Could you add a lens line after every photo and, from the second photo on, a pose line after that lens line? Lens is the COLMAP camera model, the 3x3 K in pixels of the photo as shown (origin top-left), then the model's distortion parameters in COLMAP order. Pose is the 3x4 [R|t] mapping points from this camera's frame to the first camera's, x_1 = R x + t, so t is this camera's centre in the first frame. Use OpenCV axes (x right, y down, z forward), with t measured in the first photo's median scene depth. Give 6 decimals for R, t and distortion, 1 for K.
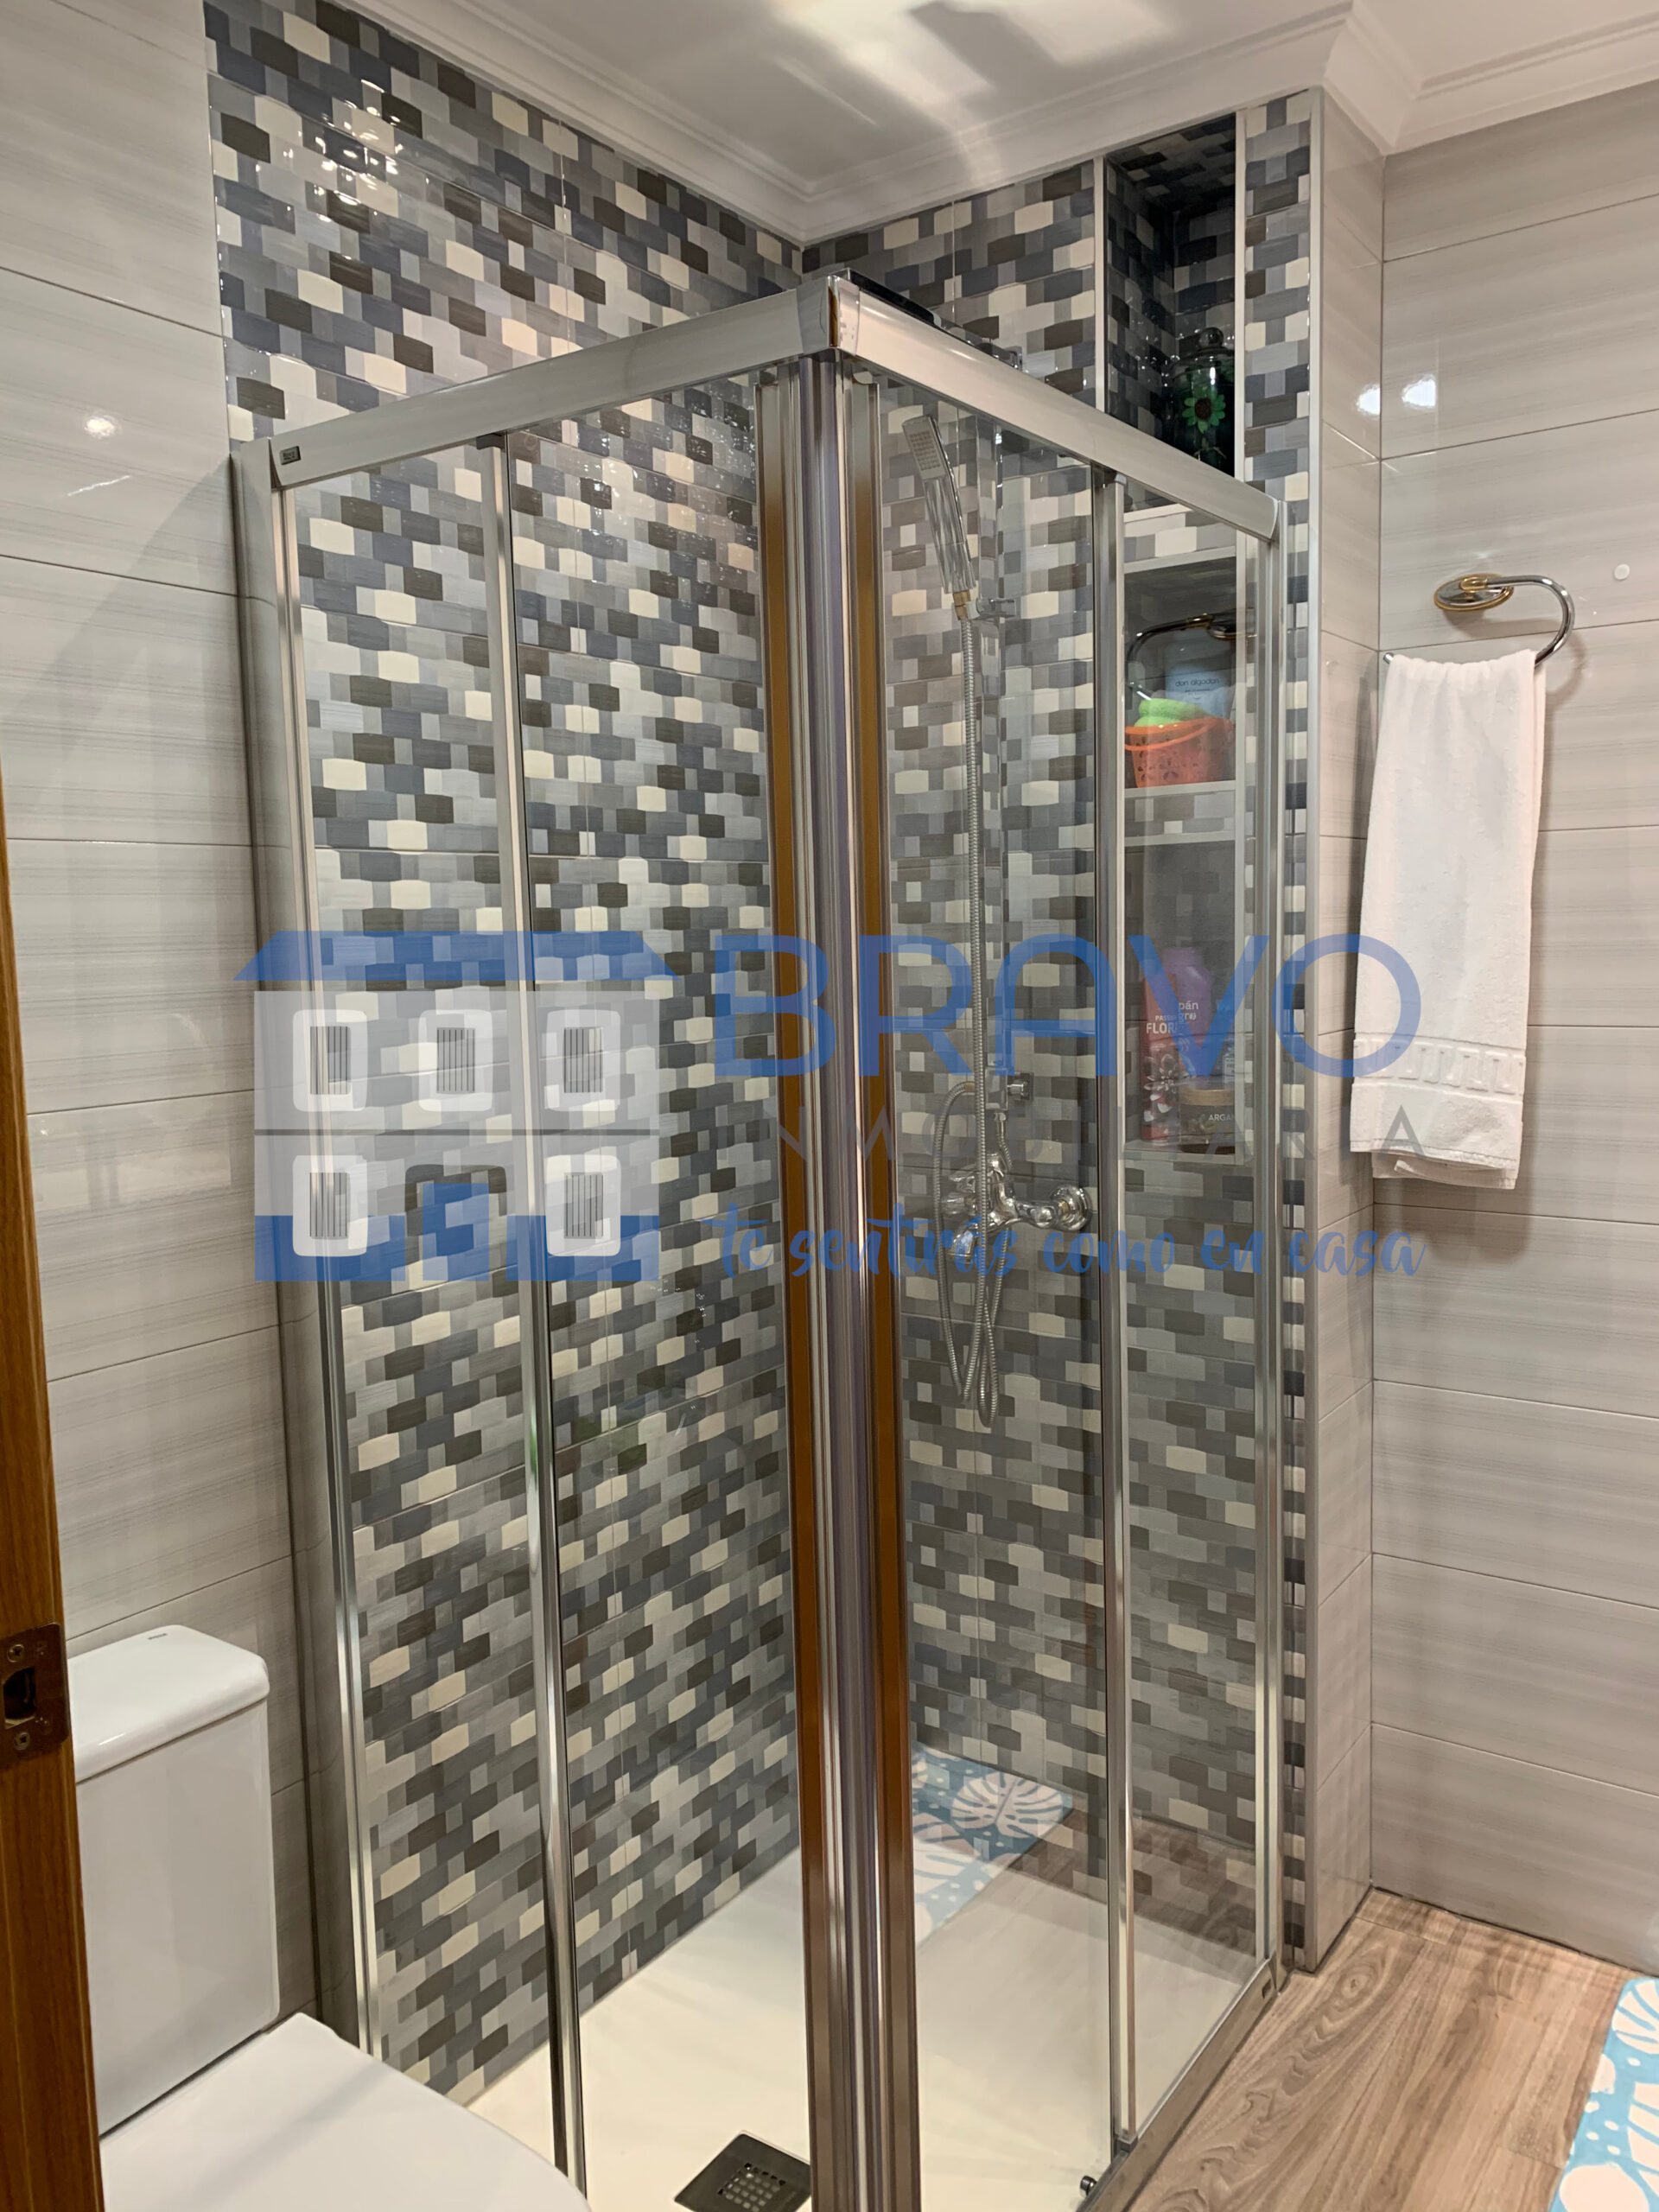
lens RADIAL K [[1704.3, 0, 834.8], [0, 1704.3, 1108.0], [0, 0, 1]] dist [0.014759, 0.000685]
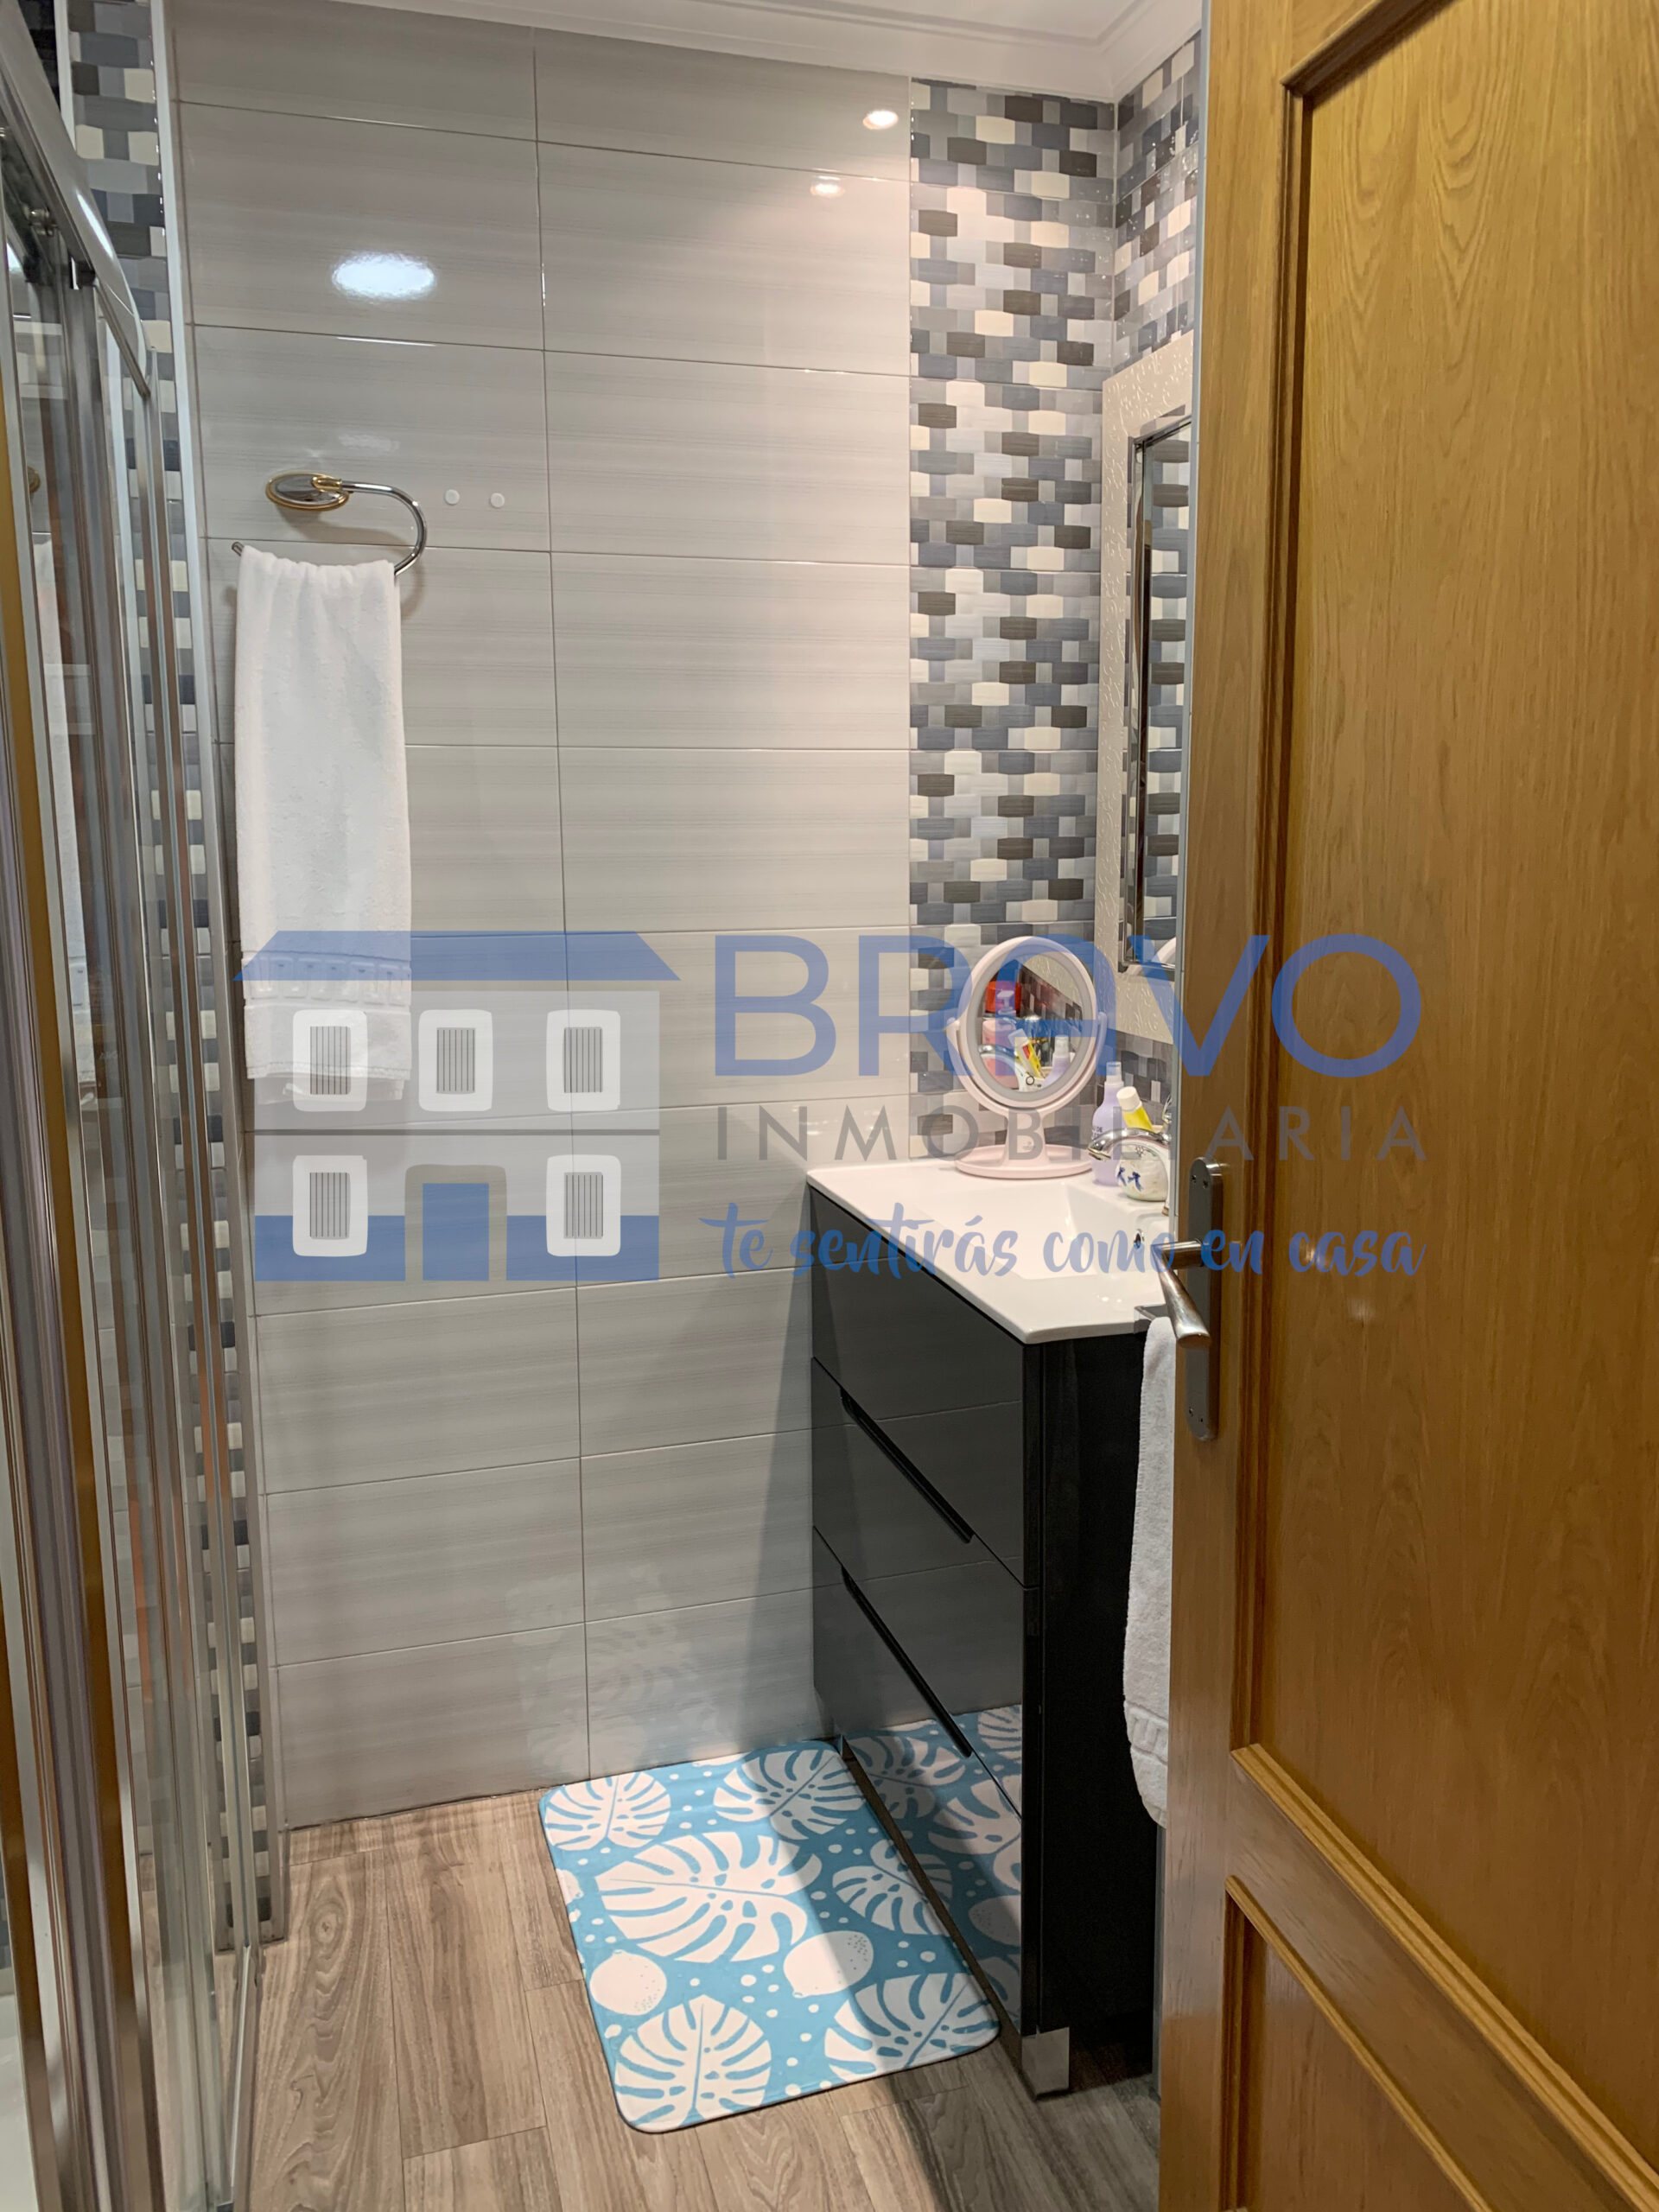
lens RADIAL K [[1704.3, 0, 837.3], [0, 1704.3, 1100.8], [0, 0, 1]] dist [0.014759, 0.000685]
pose [[0.614970, -0.111500, 0.780628, -0.237836], [0.076650, 0.993717, 0.081553, -0.014570], [-0.784816, 0.009682, 0.619653, 0.169184]]
